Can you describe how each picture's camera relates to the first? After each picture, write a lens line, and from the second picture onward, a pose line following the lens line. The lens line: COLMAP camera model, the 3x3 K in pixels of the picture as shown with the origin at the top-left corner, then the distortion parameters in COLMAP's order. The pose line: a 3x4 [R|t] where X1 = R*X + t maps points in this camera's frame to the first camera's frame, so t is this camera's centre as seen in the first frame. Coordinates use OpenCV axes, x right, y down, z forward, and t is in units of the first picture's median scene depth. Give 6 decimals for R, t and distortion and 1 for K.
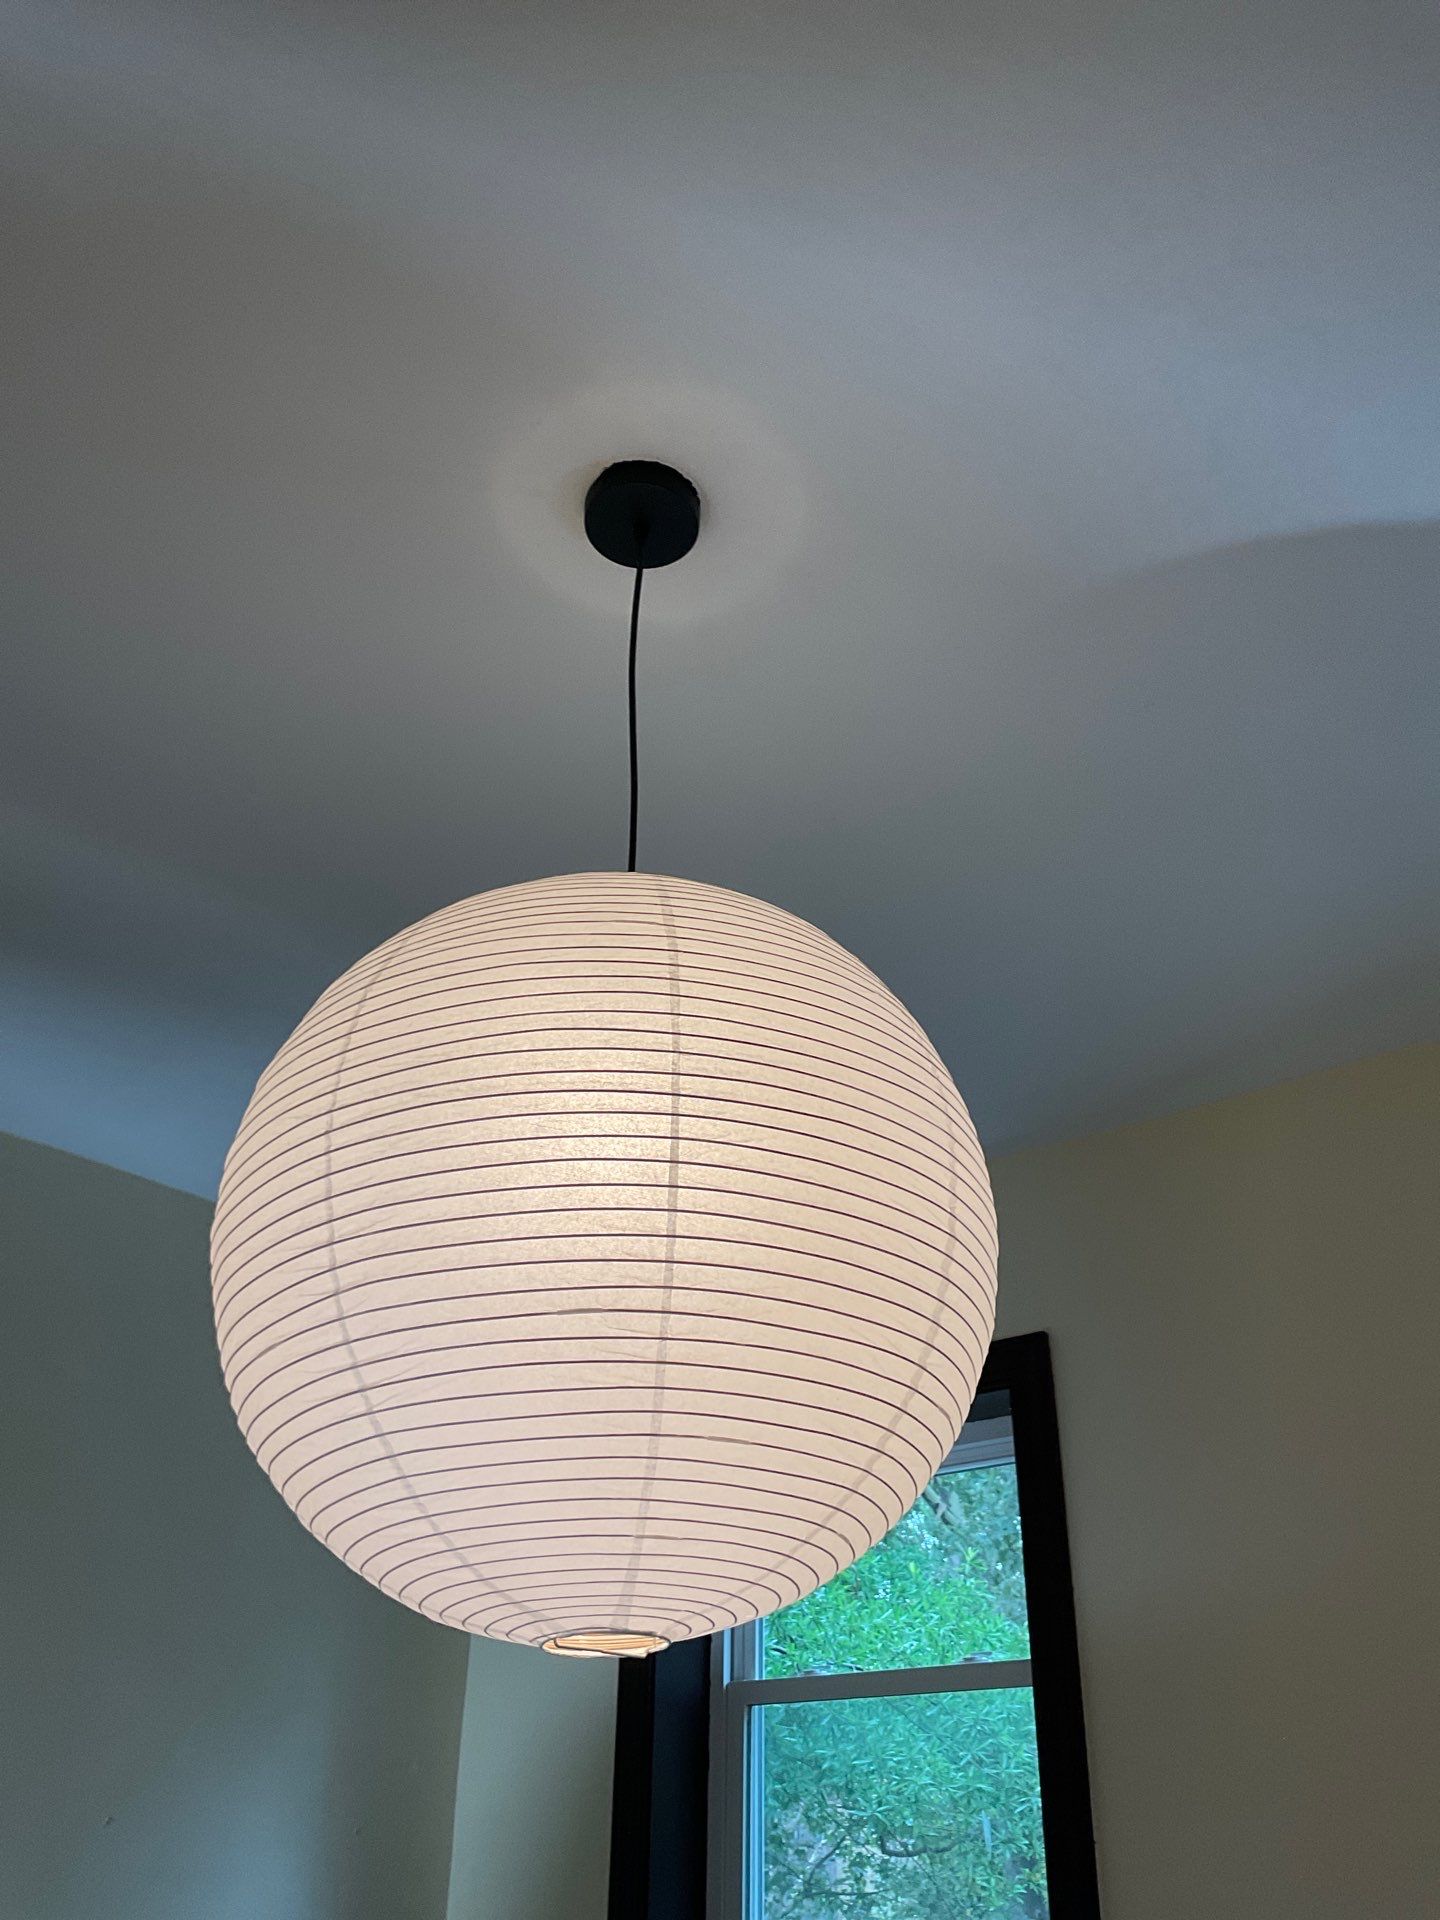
lens RADIAL K [[1539.9, 0, 724.3], [0, 1539.9, 954.9], [0, 0, 1]] dist [0.098384, -0.143409]
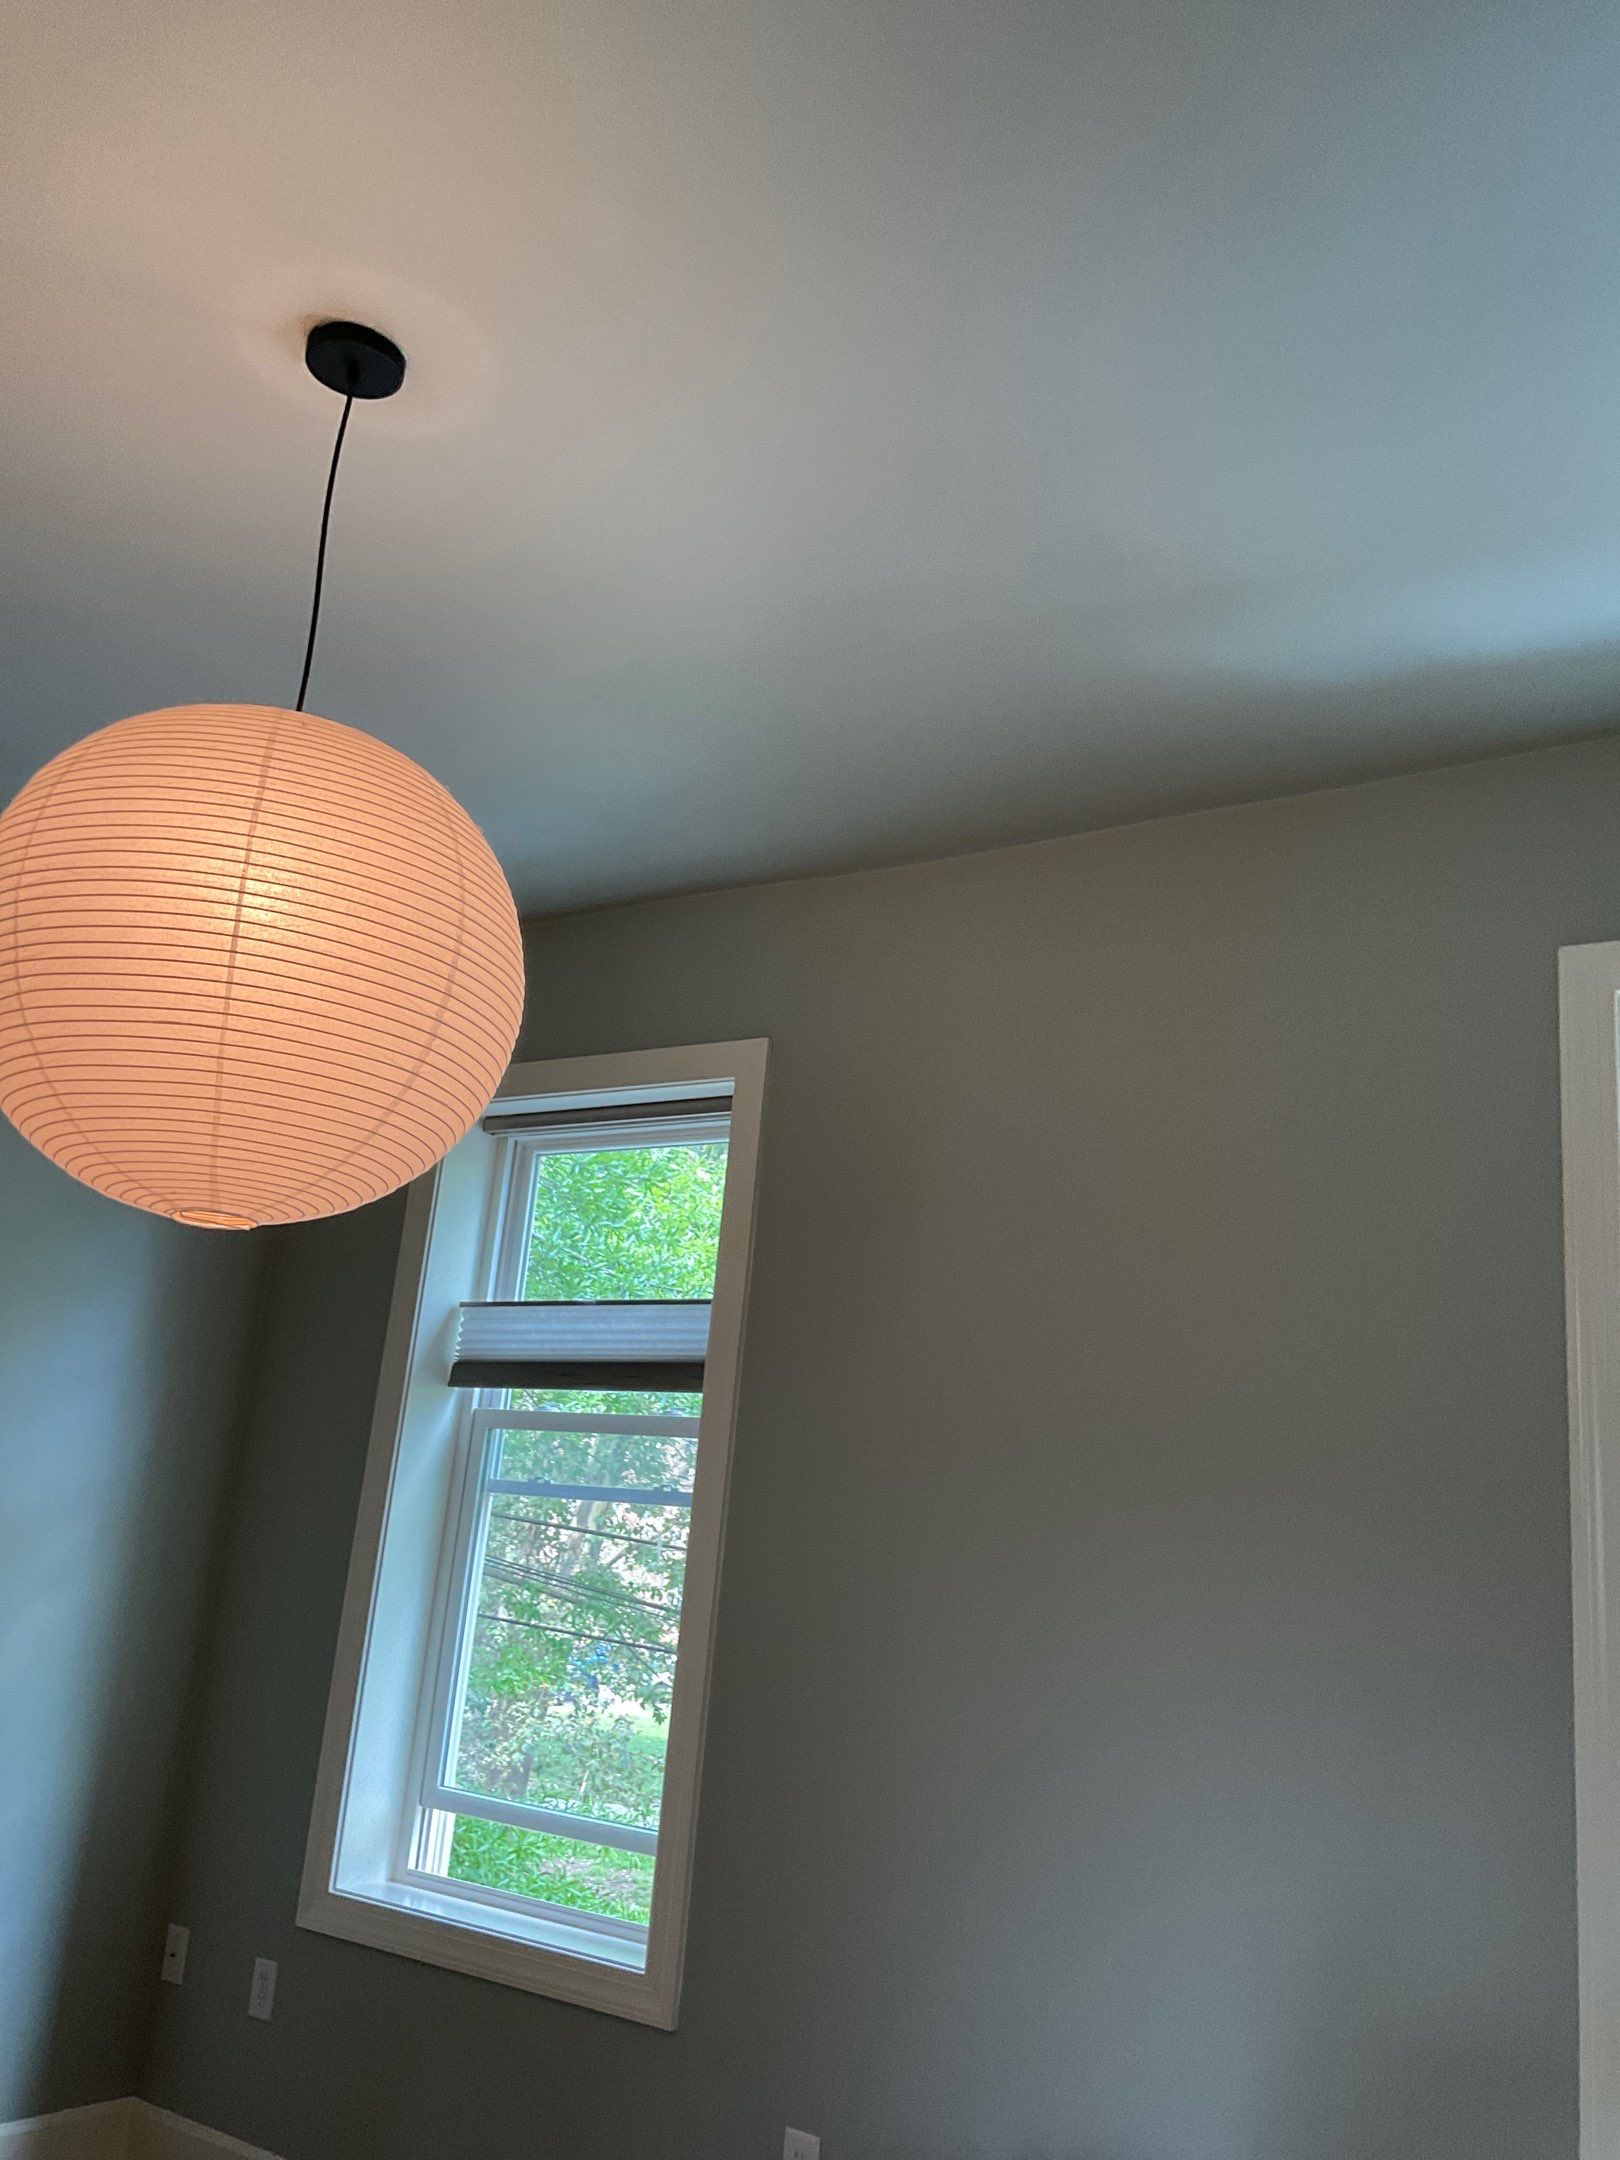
lens RADIAL K [[1732.4, 0, 814.8], [0, 1732.4, 1074.2], [0, 0, 1]] dist [0.098384, -0.143409]
pose [[0.994513, 0.097391, 0.038187, 0.479729], [-0.104243, 0.953190, 0.283836, -0.285754], [-0.008756, -0.286259, 0.958112, -0.713853]]
